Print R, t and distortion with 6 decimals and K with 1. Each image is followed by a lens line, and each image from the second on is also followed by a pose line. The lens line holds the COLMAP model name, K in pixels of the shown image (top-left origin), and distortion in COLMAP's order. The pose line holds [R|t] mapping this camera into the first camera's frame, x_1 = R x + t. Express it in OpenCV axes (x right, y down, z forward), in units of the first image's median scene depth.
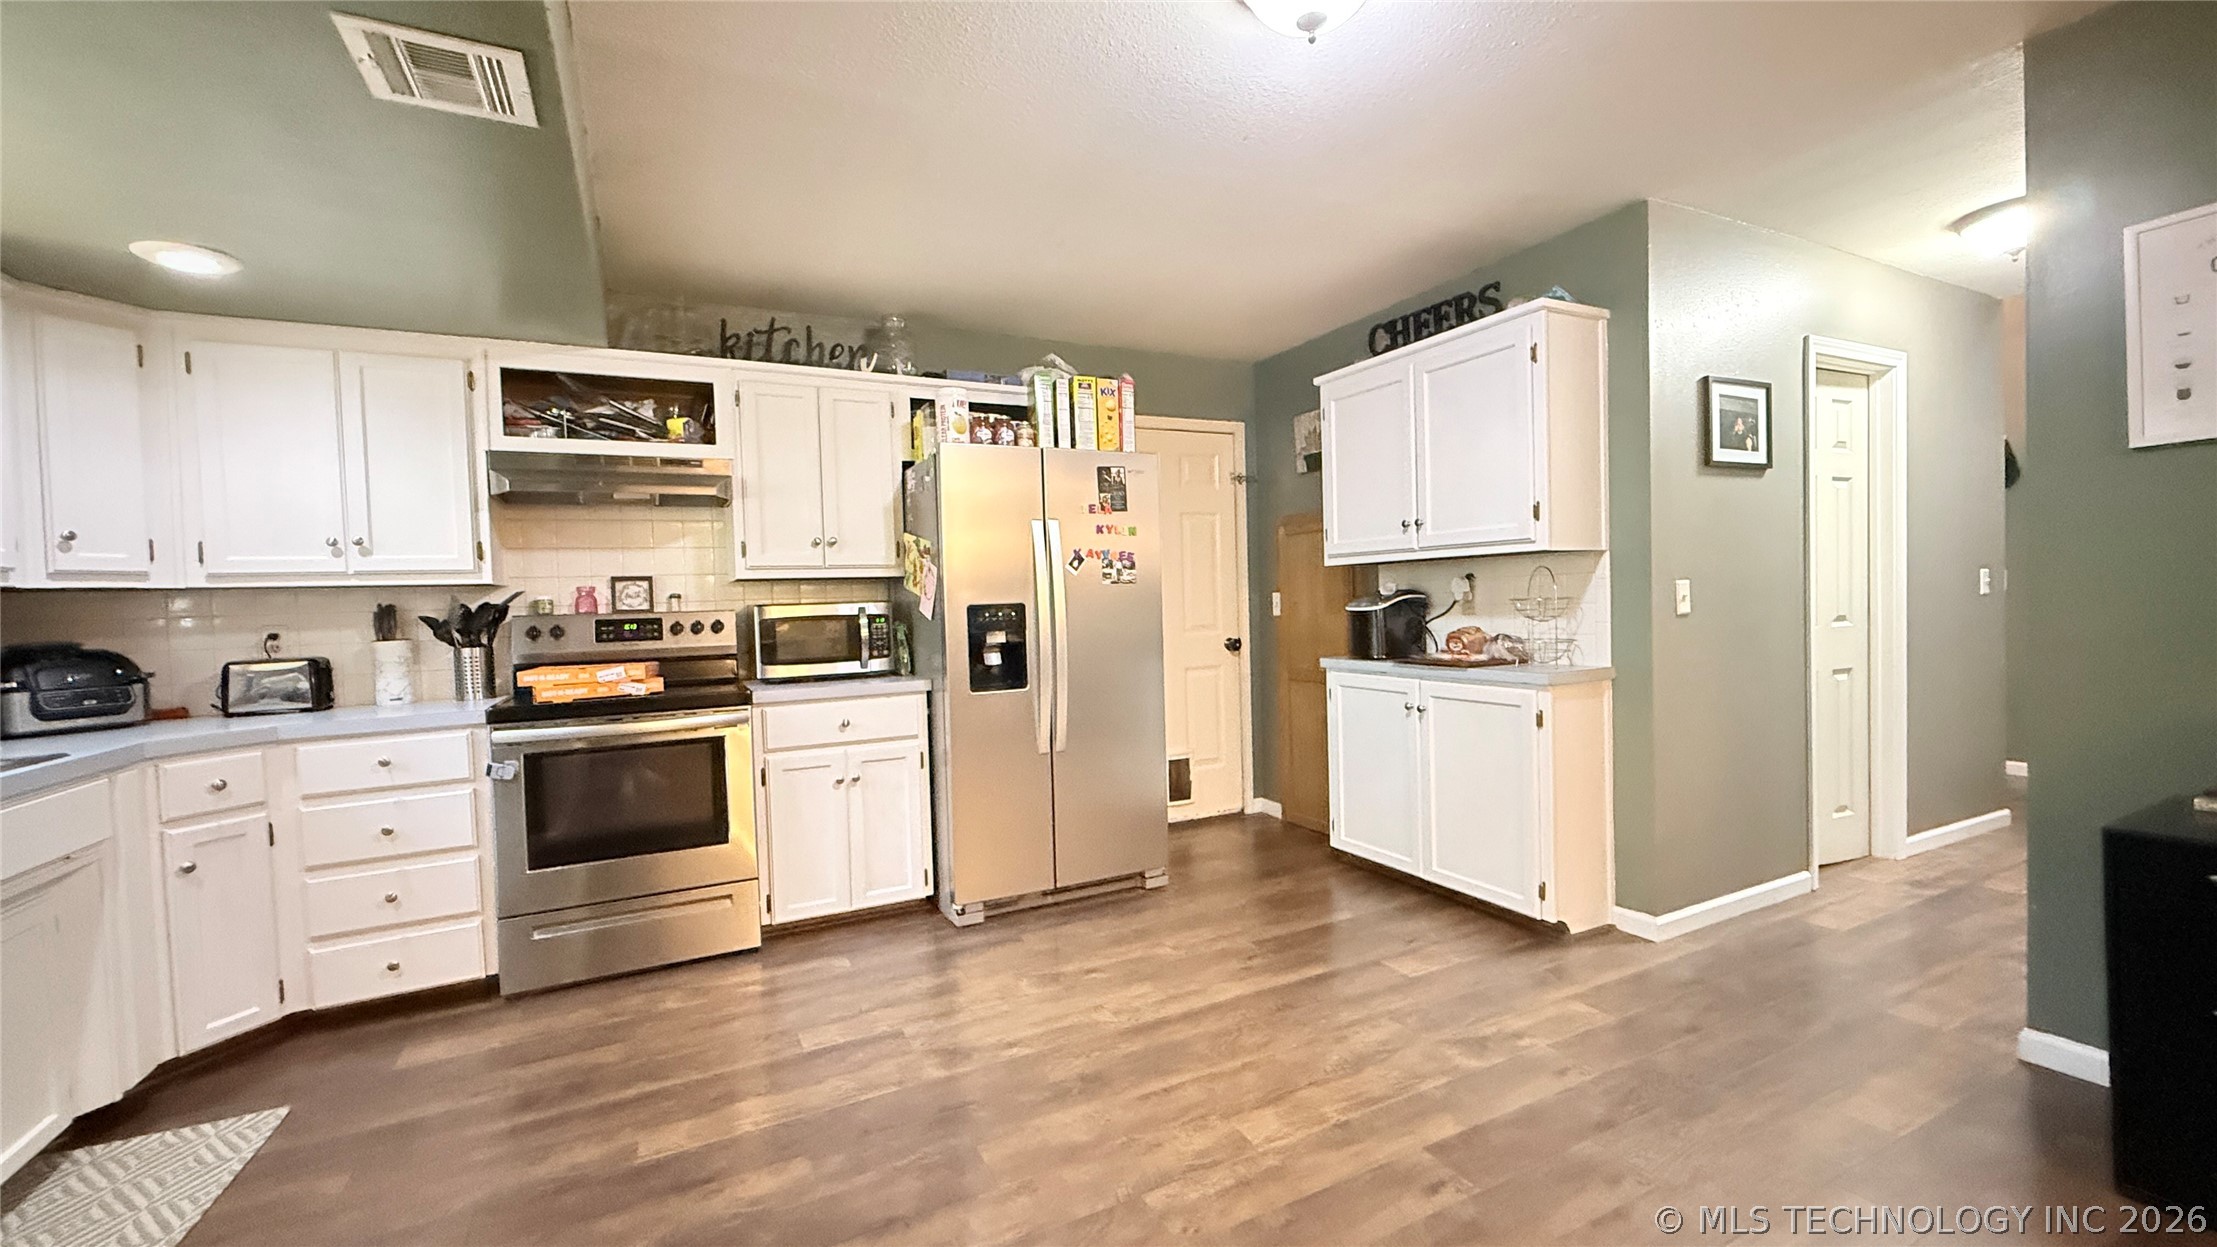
lens RADIAL K [[881.8, 0, 1098.1], [0, 881.8, 625.7], [0, 0, 1]] dist [-0.000773, -0.000273]
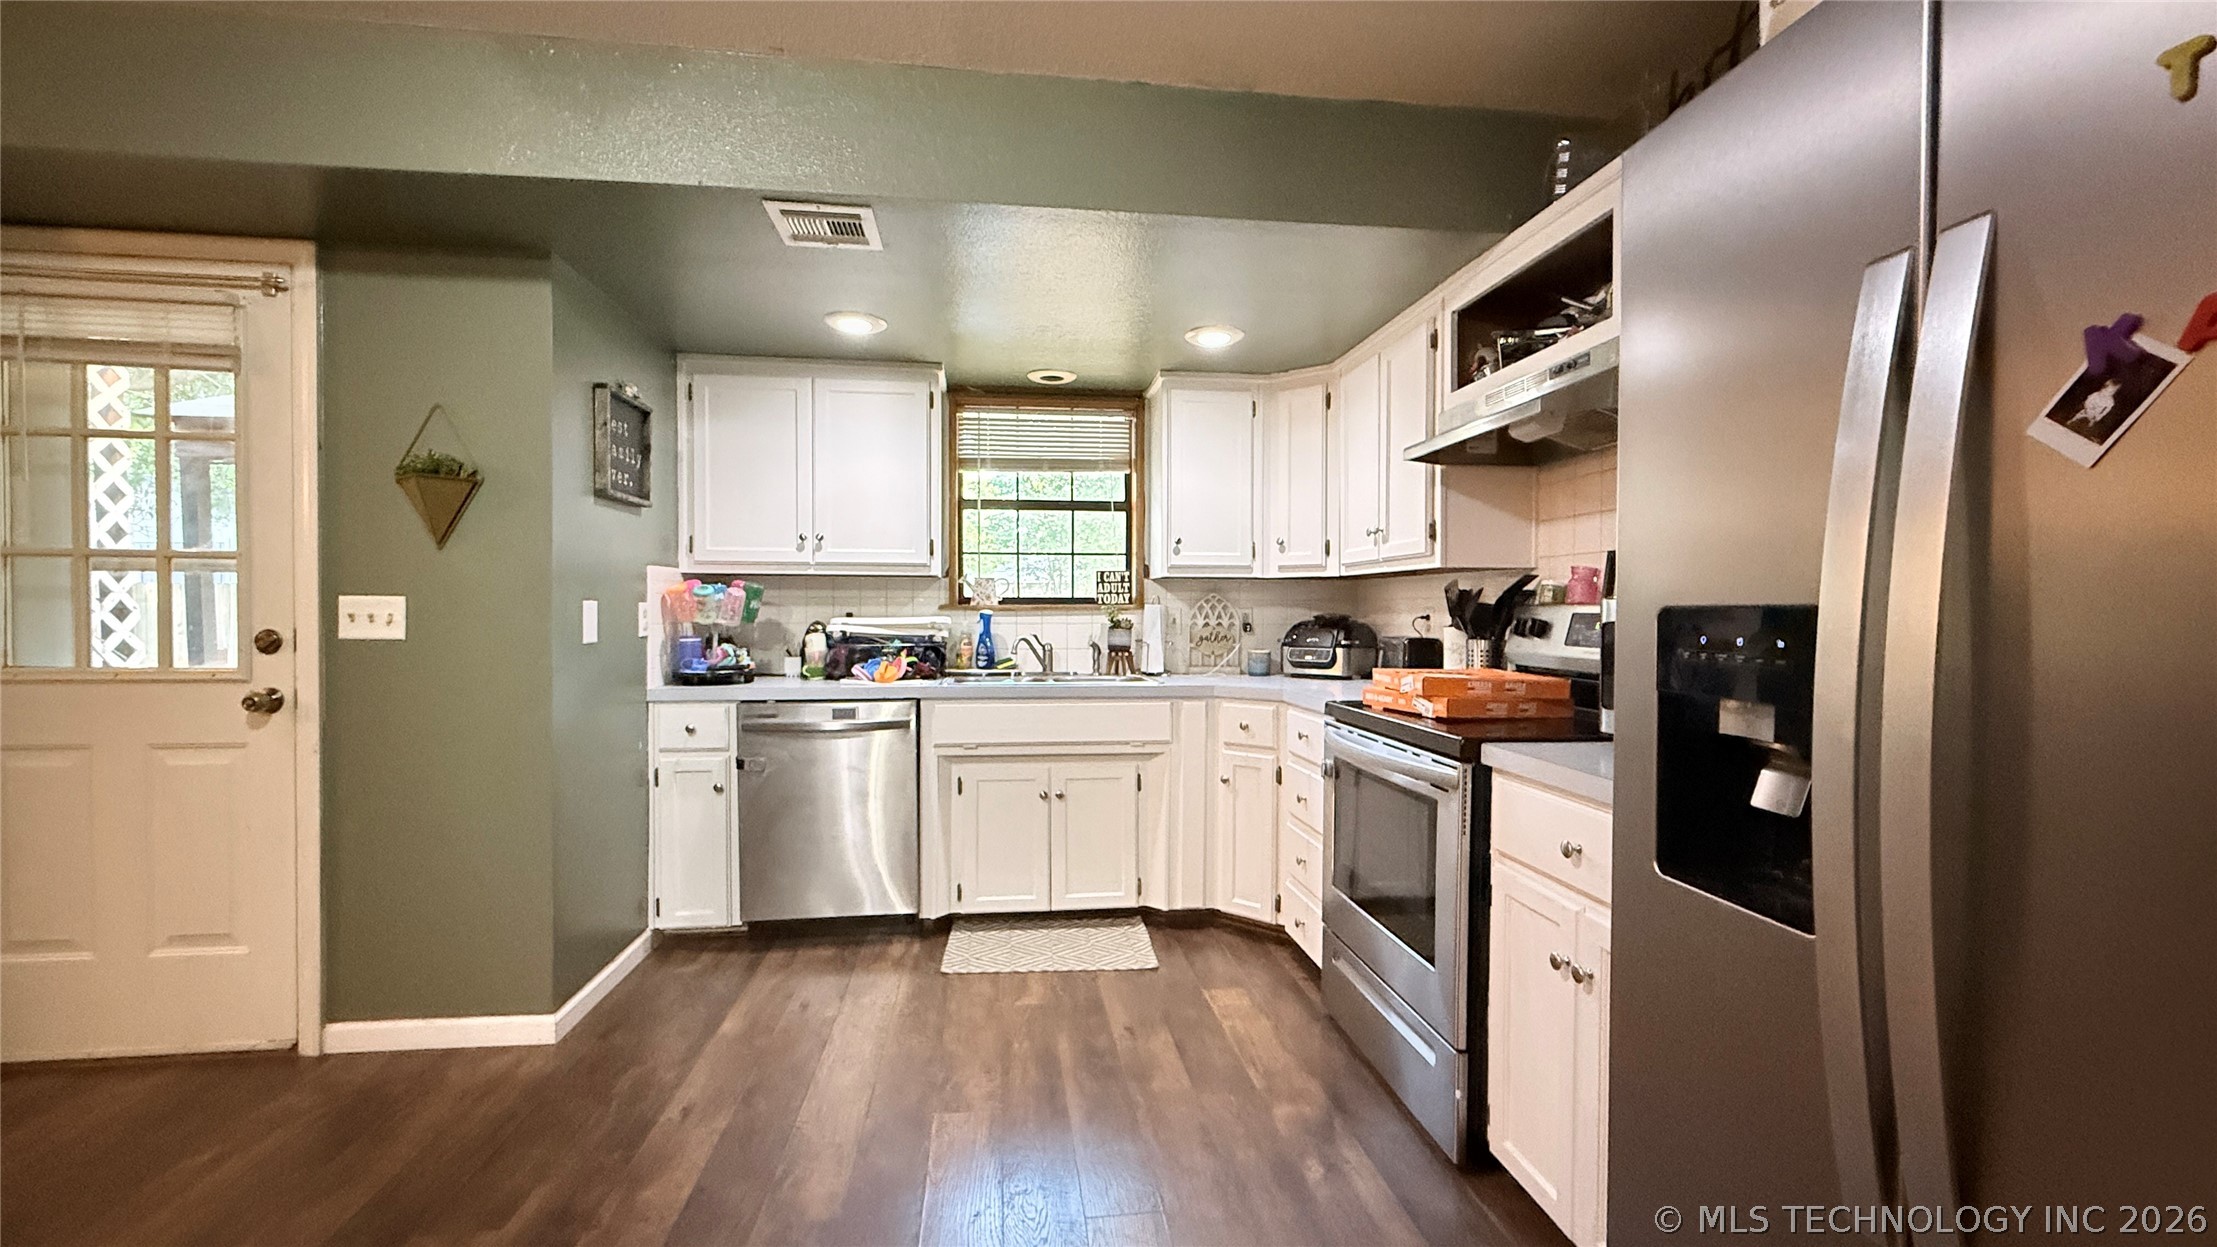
lens RADIAL K [[881.8, 0, 1098.0], [0, 881.8, 622.9], [0, 0, 1]] dist [-0.000773, -0.000273]
pose [[-0.333481, 0.045084, -0.941678, 0.237886], [-0.019774, 0.998302, 0.054797, -0.031603], [0.942549, 0.036895, -0.332023, 0.917003]]
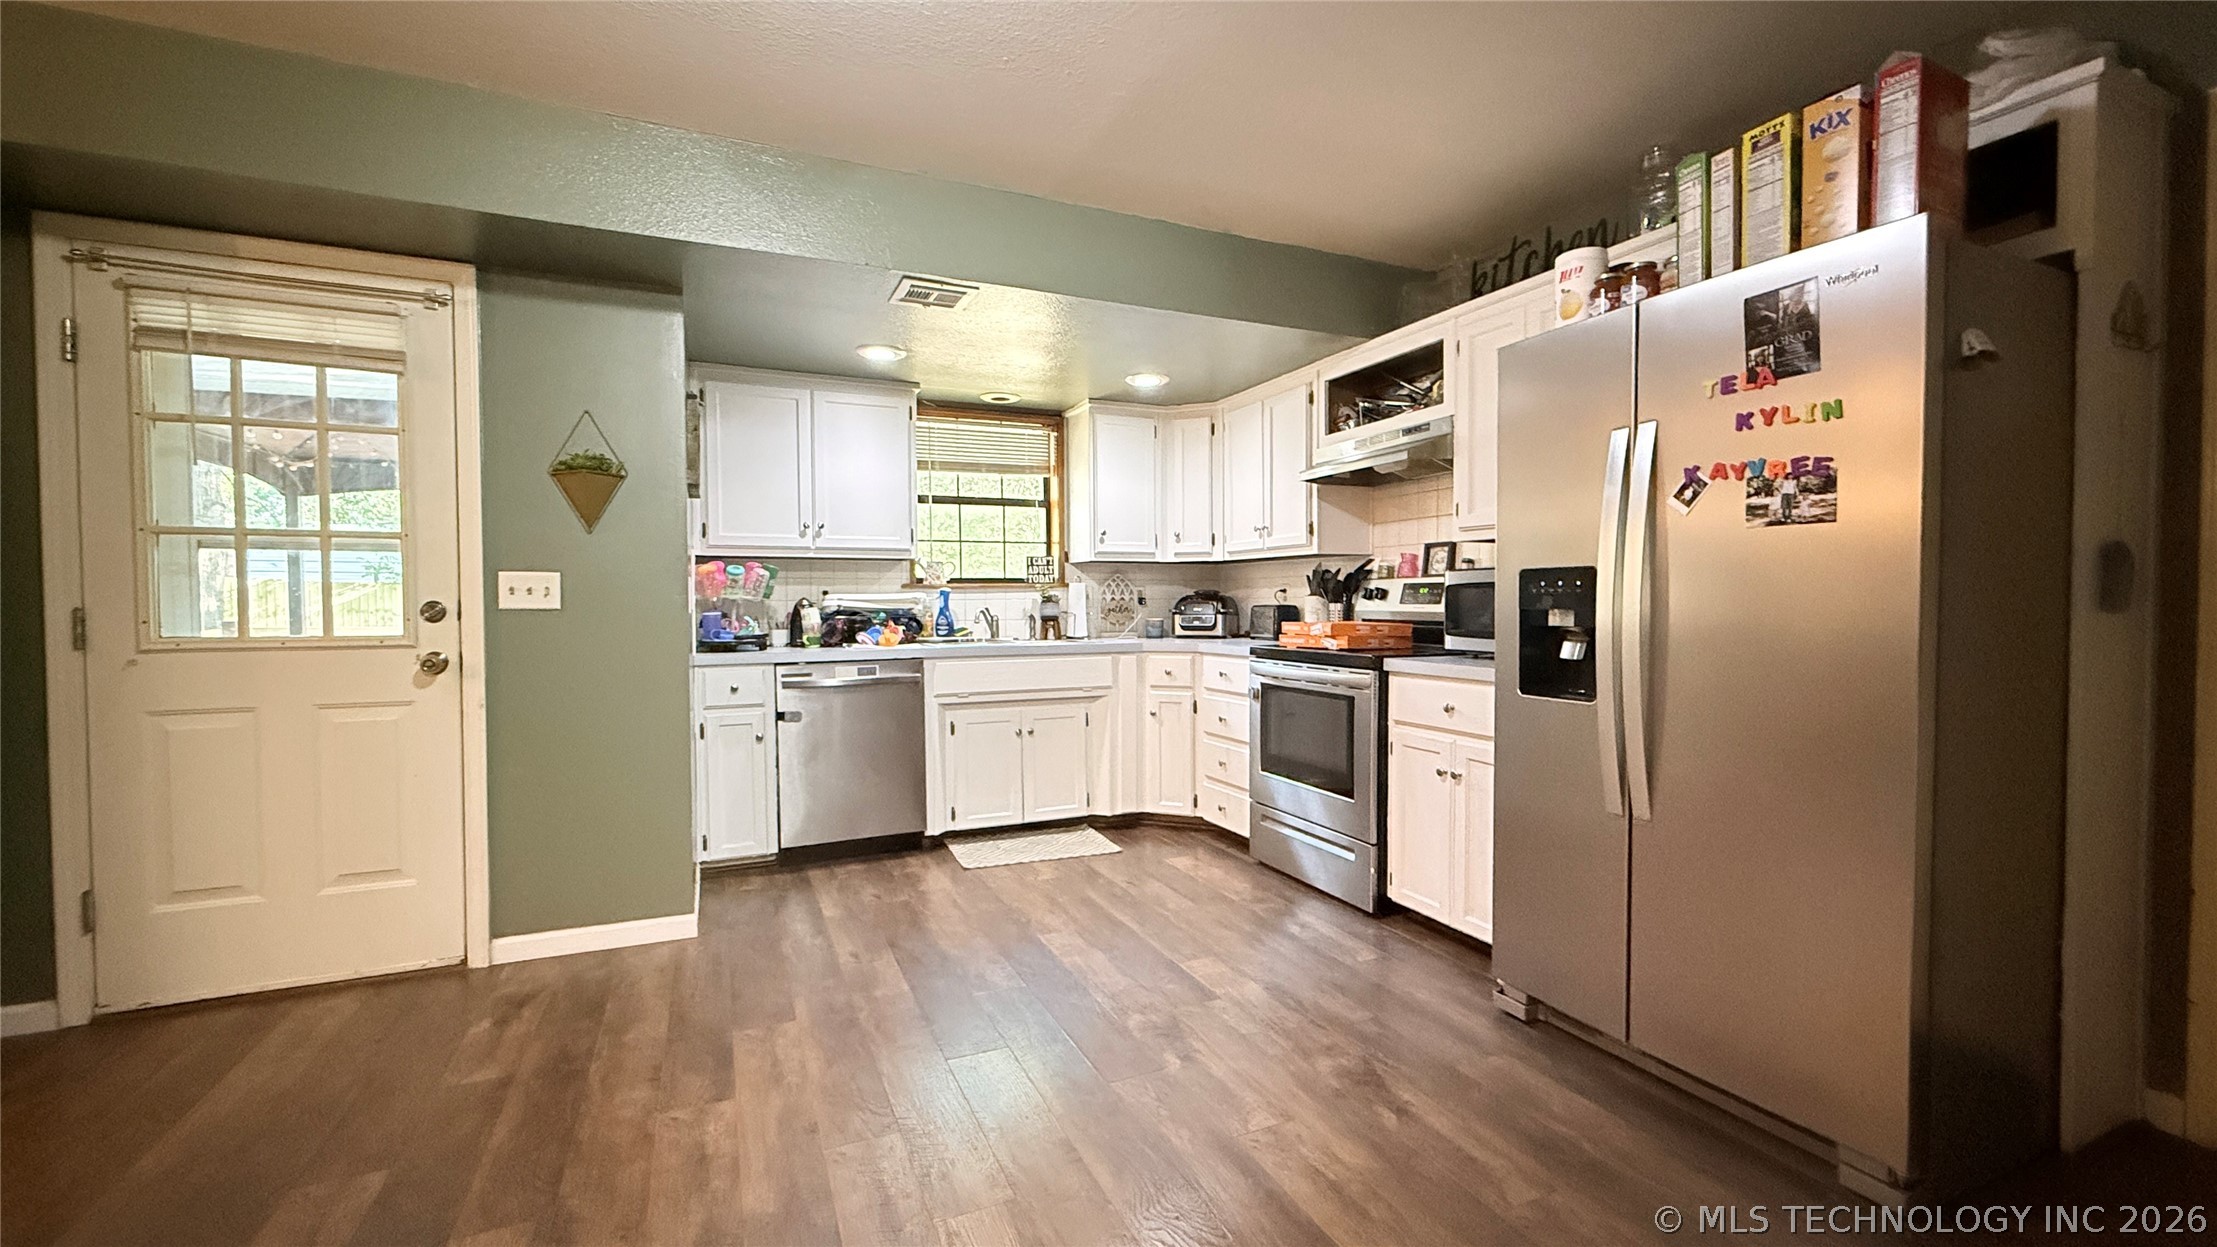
lens RADIAL K [[881.8, 0, 1097.6], [0, 881.8, 622.3], [0, 0, 1]] dist [-0.000773, -0.000273]
pose [[-0.046633, 0.058405, -0.997203, 0.580705], [-0.021648, 0.997996, 0.059463, -0.015839], [0.998677, 0.024361, -0.045275, 0.698772]]
